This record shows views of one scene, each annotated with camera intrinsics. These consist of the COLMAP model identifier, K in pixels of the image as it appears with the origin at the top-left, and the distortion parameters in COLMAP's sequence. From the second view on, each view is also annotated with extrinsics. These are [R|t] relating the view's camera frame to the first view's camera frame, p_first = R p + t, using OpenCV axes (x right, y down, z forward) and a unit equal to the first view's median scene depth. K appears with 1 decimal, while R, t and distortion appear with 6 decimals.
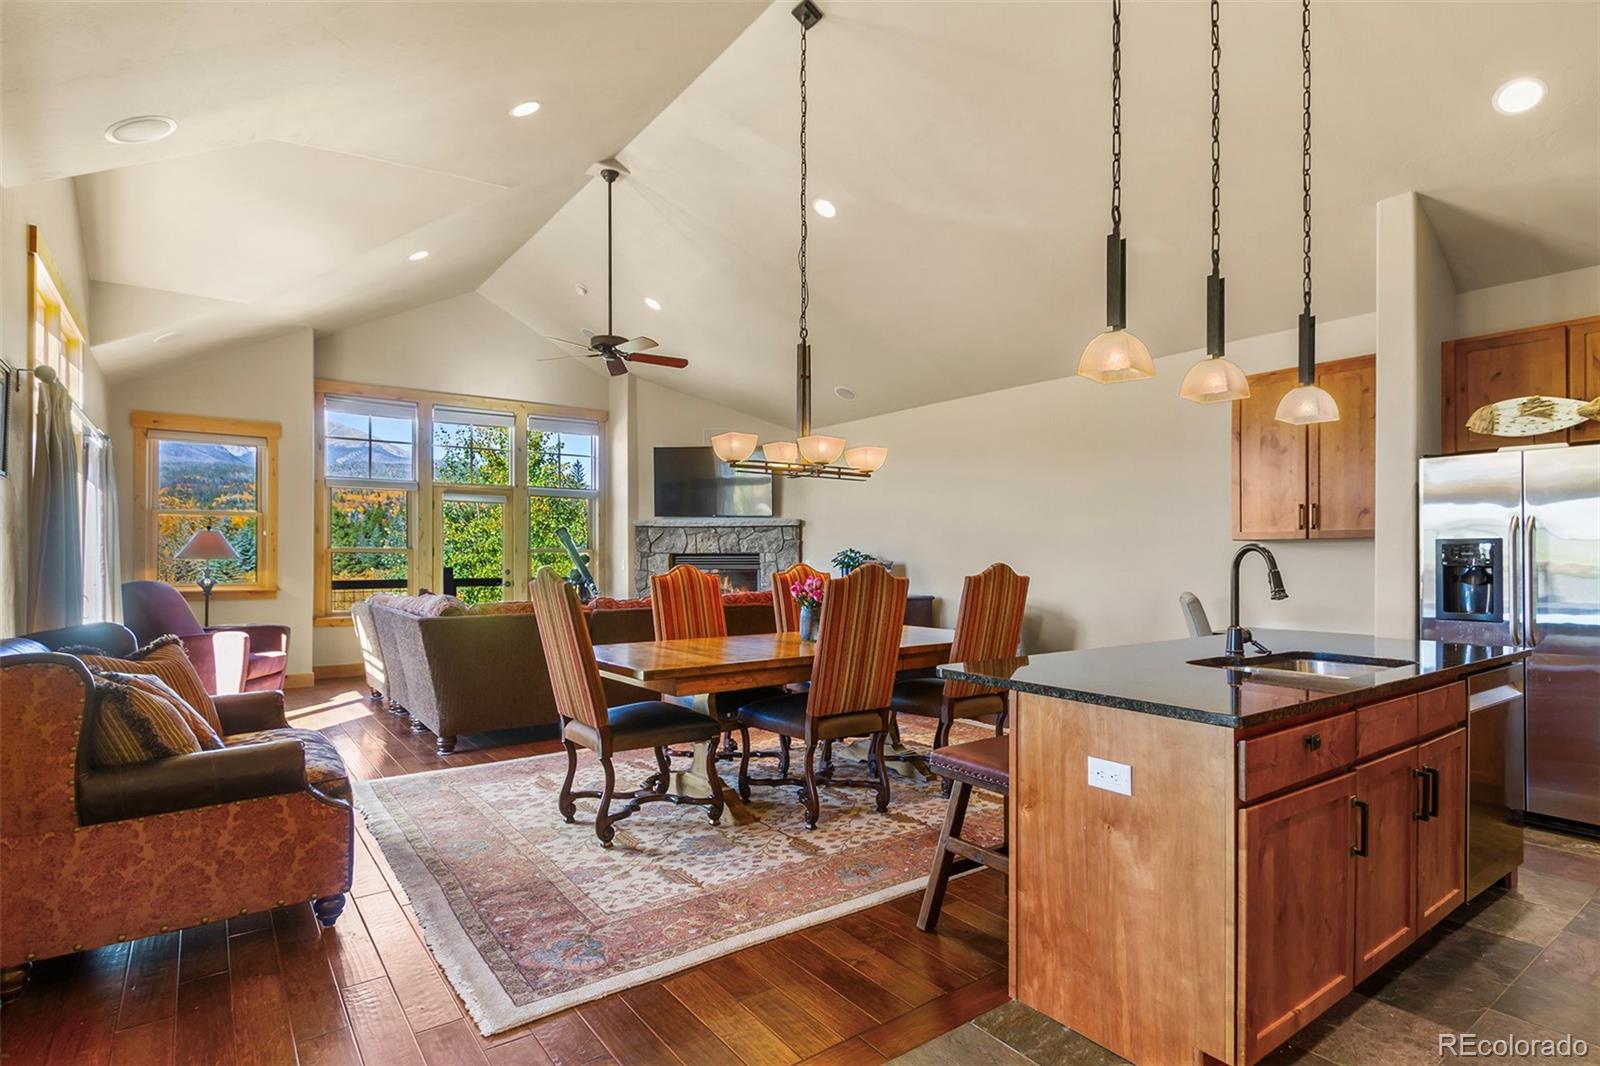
lens RADIAL K [[812.7, 0, 793.5], [0, 812.7, 552.0], [0, 0, 1]] dist [0.000465, -0.001158]
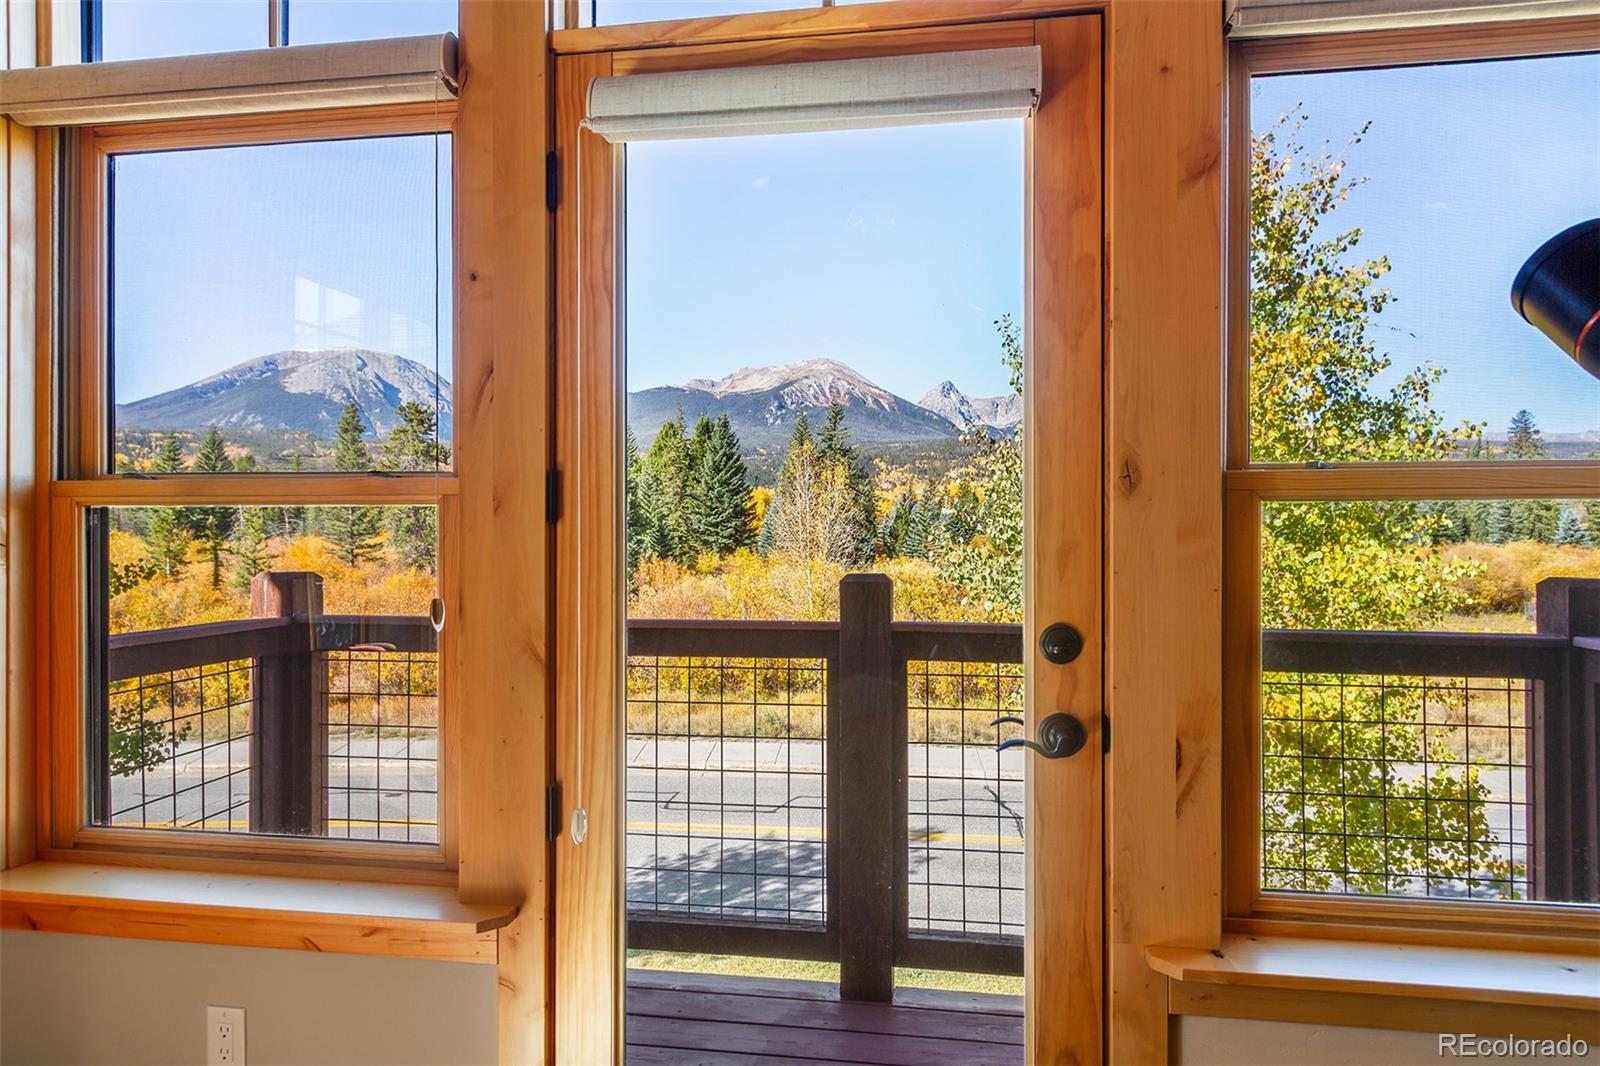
lens RADIAL K [[939.9, 0, 794.9], [0, 939.9, 523.3], [0, 0, 1]] dist [-0.002566, 0.000238]
pose [[0.712069, -0.002969, -0.702103, -0.504742], [0.002893, 0.999995, -0.001295, 0.009707], [0.702104, -0.001109, 0.712074, 1.575200]]
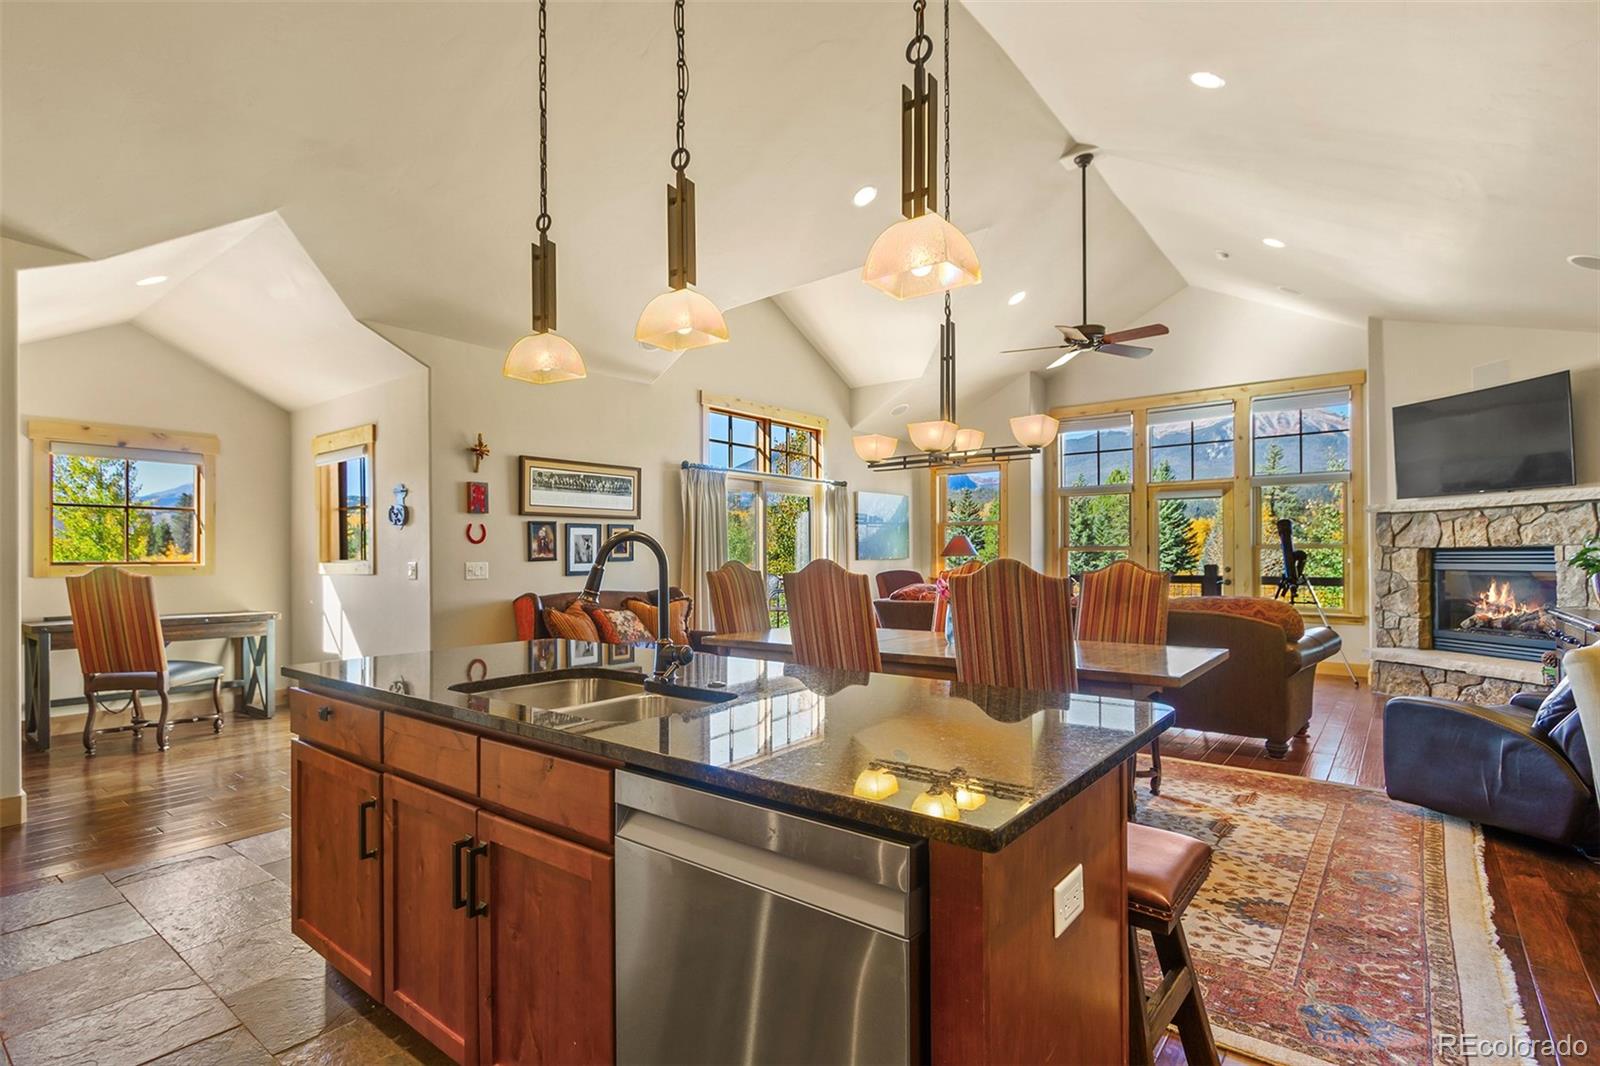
lens RADIAL K [[773.7, 0, 794.9], [0, 773.7, 553.3], [0, 0, 1]] dist [0.003170, -0.001313]
pose [[0.267897, -0.004905, -0.963435, 0.692809], [0.008601, 0.999959, -0.002700, 0.006953], [0.963409, -0.007563, 0.267928, 0.502732]]
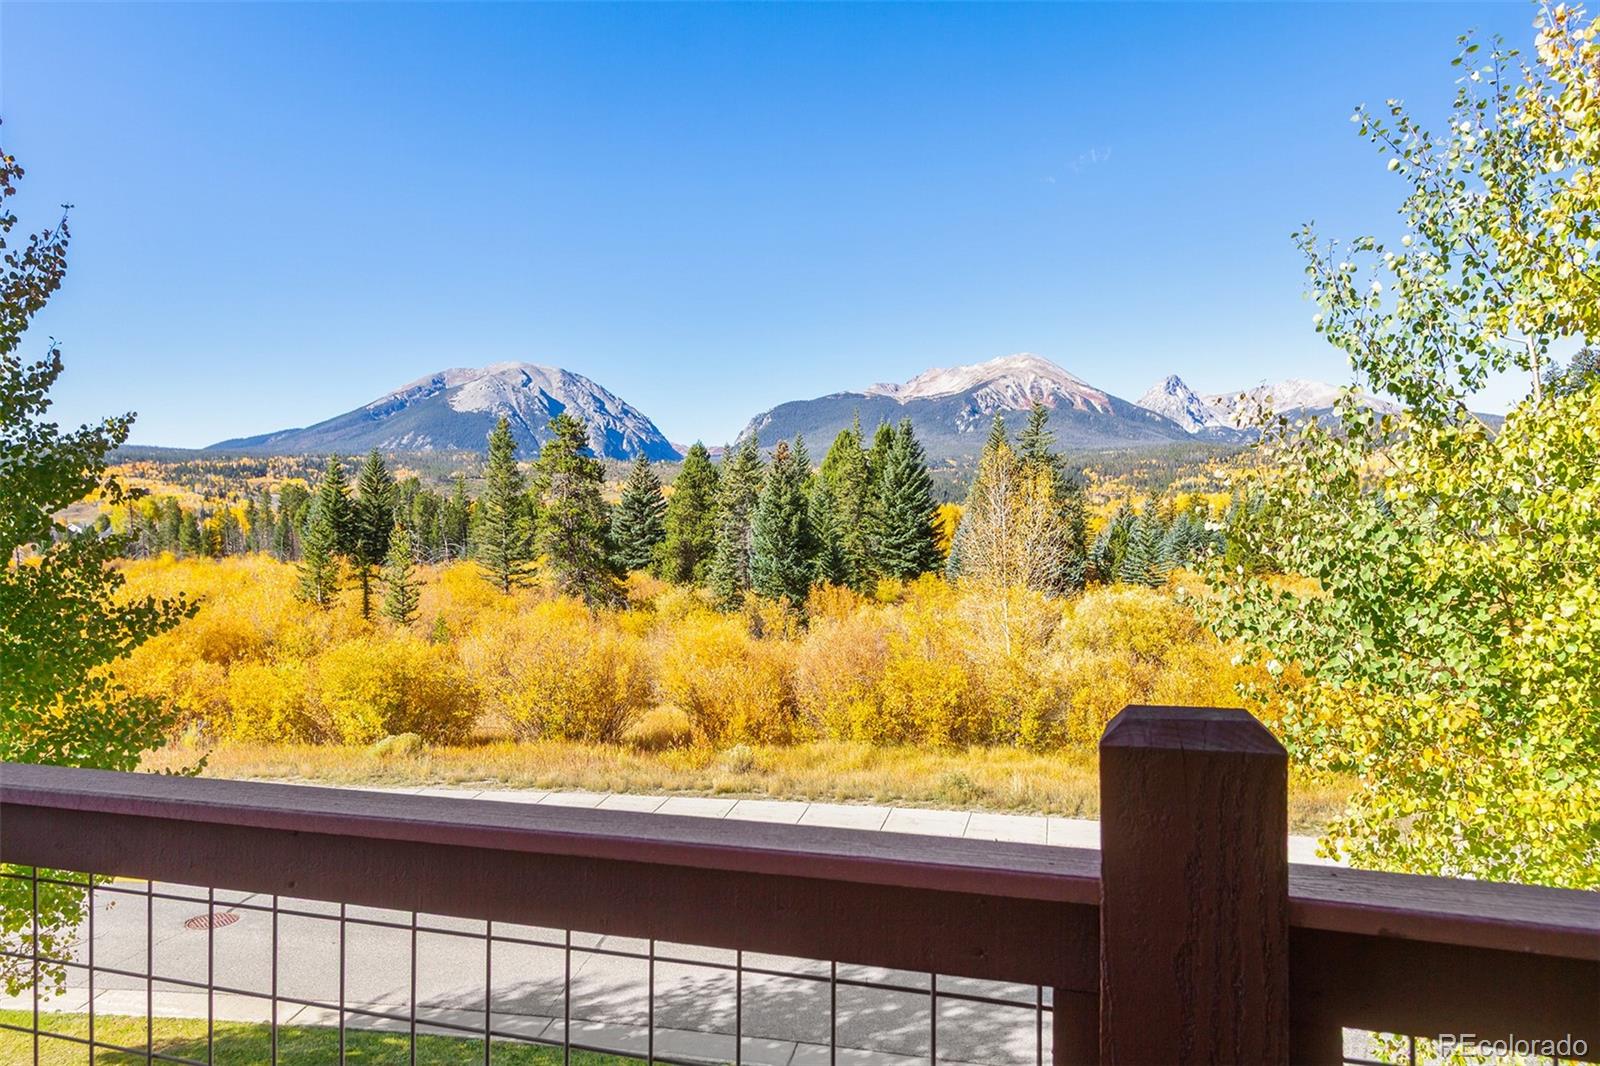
lens RADIAL K [[1048.2, 0, 791.4], [0, 1048.2, 578.4], [0, 0, 1]] dist [0.000885, -0.000362]
pose [[0.568867, 0.019396, -0.822201, -0.734799], [0.008831, 0.999520, 0.029689, 0.008113], [0.822382, -0.024150, 0.568423, 1.823077]]
